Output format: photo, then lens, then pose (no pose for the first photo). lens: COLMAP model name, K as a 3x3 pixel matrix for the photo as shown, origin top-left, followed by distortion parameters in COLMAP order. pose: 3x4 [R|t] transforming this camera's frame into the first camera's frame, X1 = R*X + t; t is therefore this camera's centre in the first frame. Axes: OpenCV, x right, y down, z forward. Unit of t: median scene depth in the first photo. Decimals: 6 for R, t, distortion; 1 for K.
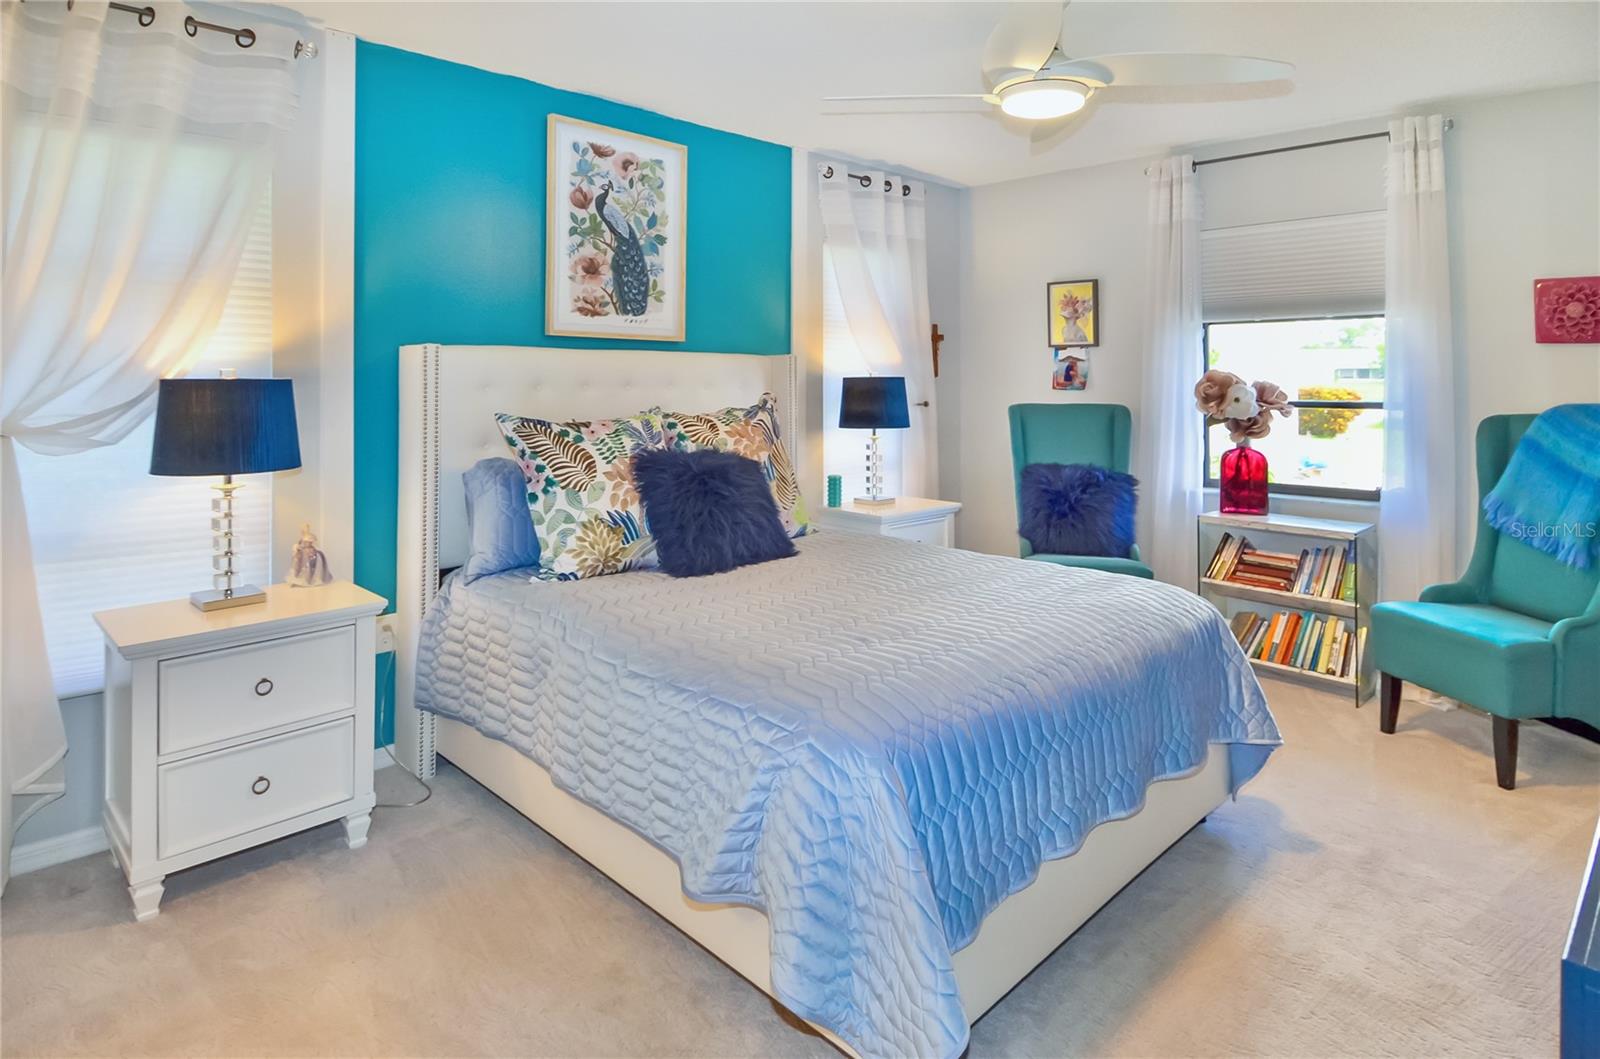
lens RADIAL K [[850.5, 0, 812.1], [0, 850.5, 530.4], [0, 0, 1]] dist [0.053977, -0.059053]
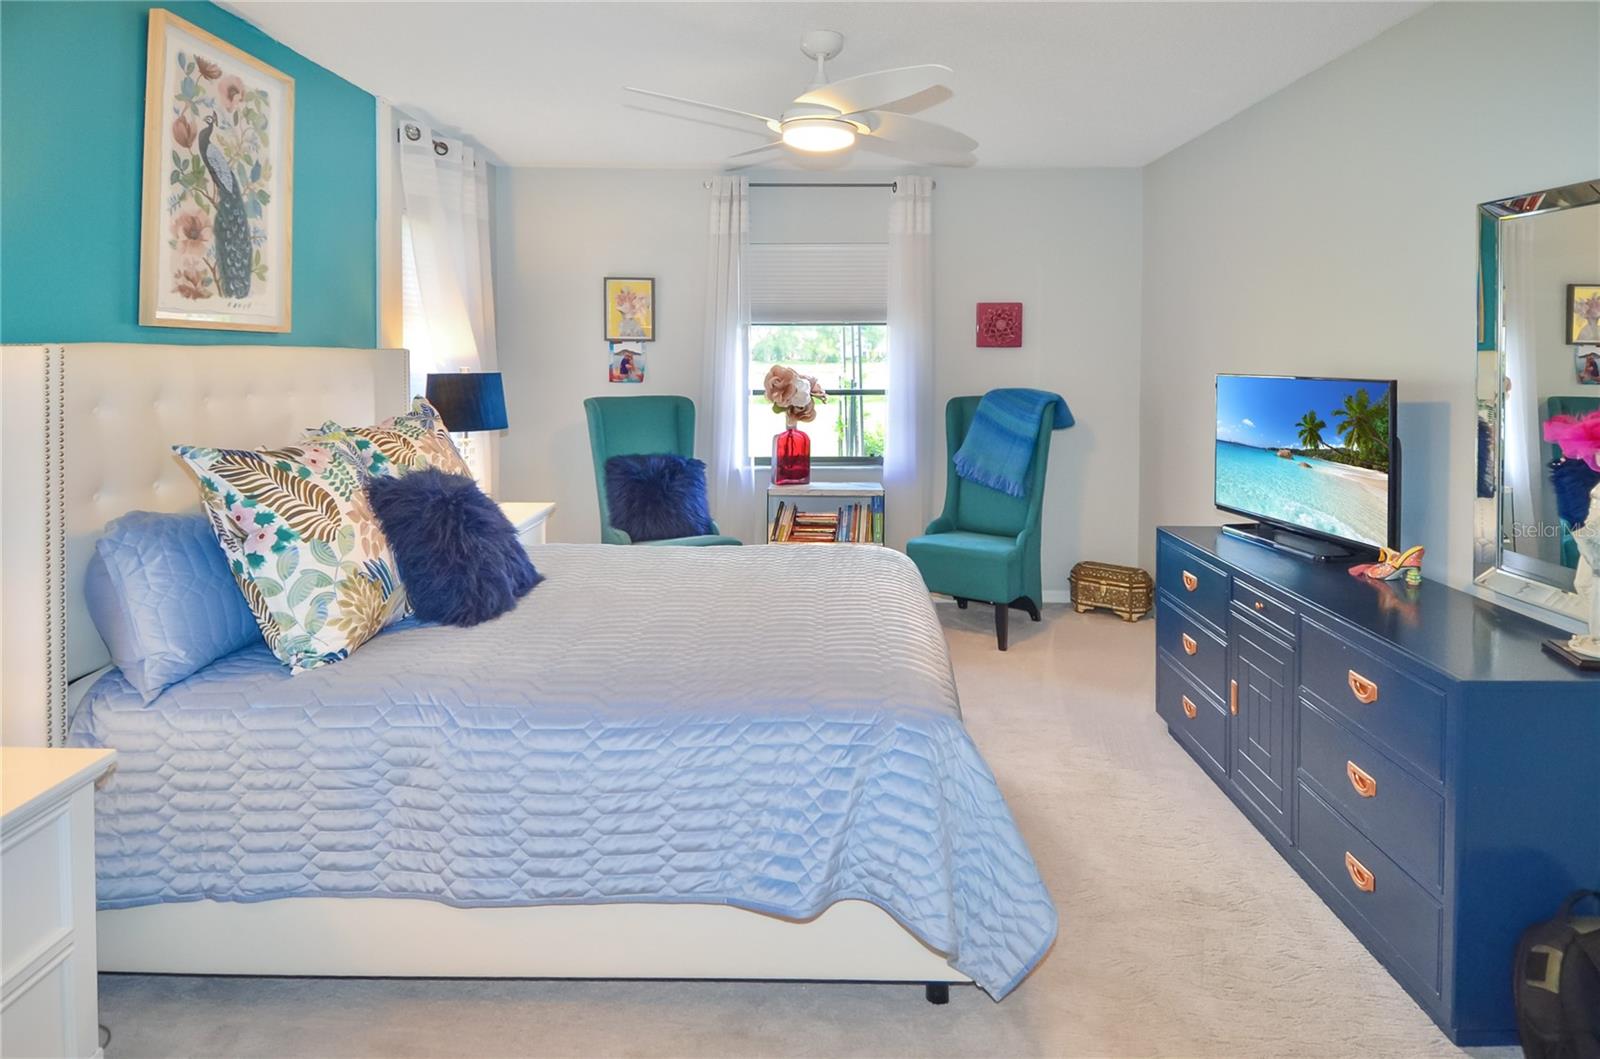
lens RADIAL K [[855.9, 0, 799.7], [0, 855.9, 547.3], [0, 0, 1]] dist [0.057475, -0.055705]
pose [[0.727239, -0.149669, 0.669868, -0.410614], [0.121856, 0.988587, 0.088587, -0.049260], [-0.675481, 0.017204, 0.737176, 0.134617]]
